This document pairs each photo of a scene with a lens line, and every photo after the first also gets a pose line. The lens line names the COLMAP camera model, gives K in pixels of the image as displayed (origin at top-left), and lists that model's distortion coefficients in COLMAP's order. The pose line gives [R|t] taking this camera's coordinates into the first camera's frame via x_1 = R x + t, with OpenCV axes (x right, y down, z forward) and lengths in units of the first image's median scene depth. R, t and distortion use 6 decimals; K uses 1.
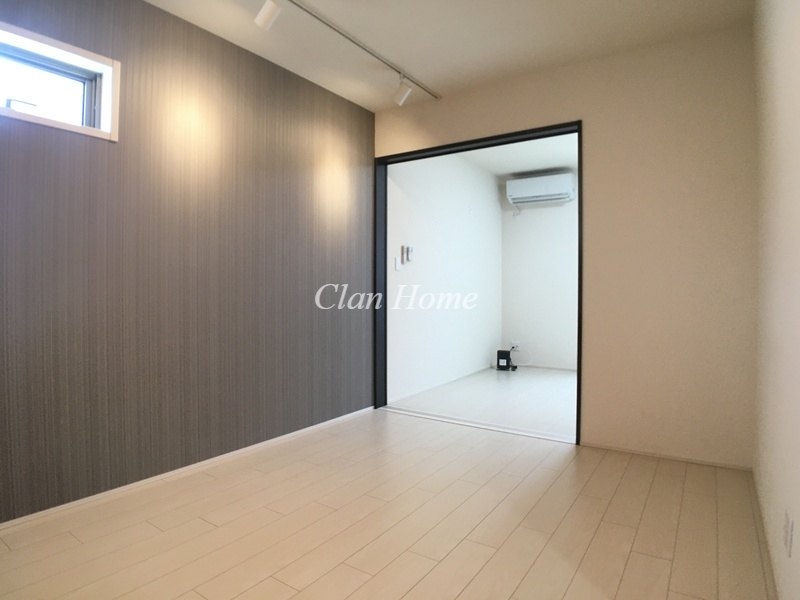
lens RADIAL K [[473.1, 0, 400.0], [0, 473.1, 300.0], [0, 0, 1]] dist [-0.059812, -0.003177]
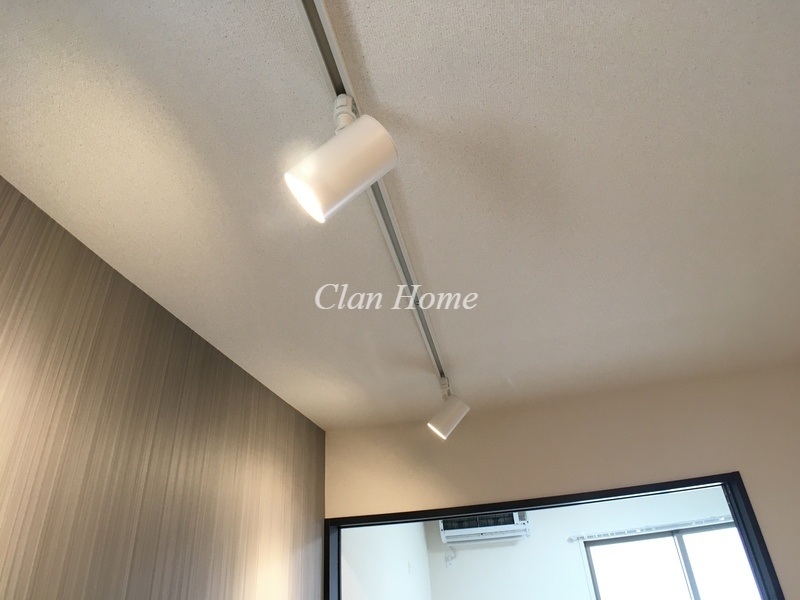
lens RADIAL K [[478.7, 0, 404.5], [0, 478.7, 298.8], [0, 0, 1]] dist [-0.057129, -0.004486]
pose [[0.923037, 0.139448, 0.358548, -0.181021], [0.078117, 0.844641, -0.529603, -0.214892], [-0.376696, 0.516852, 0.768742, 0.431451]]
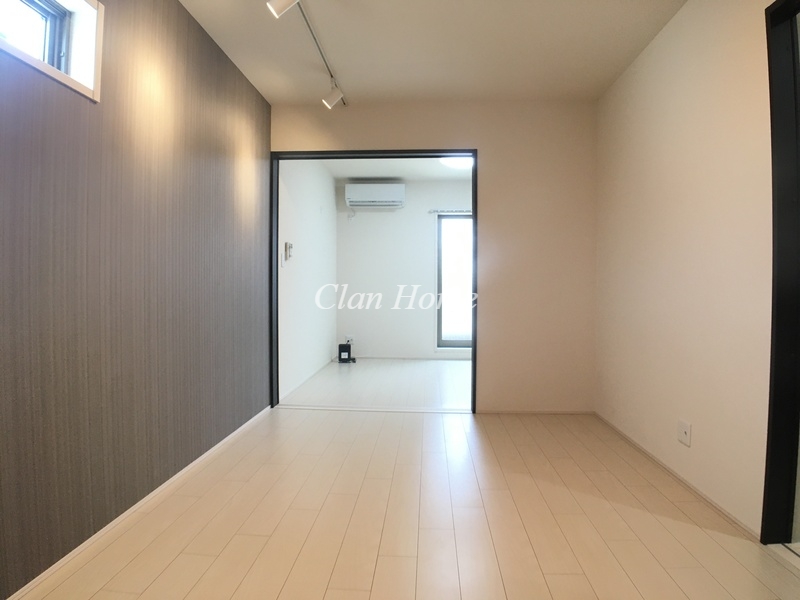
lens RADIAL K [[478.7, 0, 404.5], [0, 478.7, 298.8], [0, 0, 1]] dist [-0.057129, -0.004486]
pose [[0.859220, -0.008611, 0.511533, -0.305882], [0.007278, 0.999963, 0.004608, 0.001924], [-0.511554, -0.000236, 0.859251, 0.011822]]
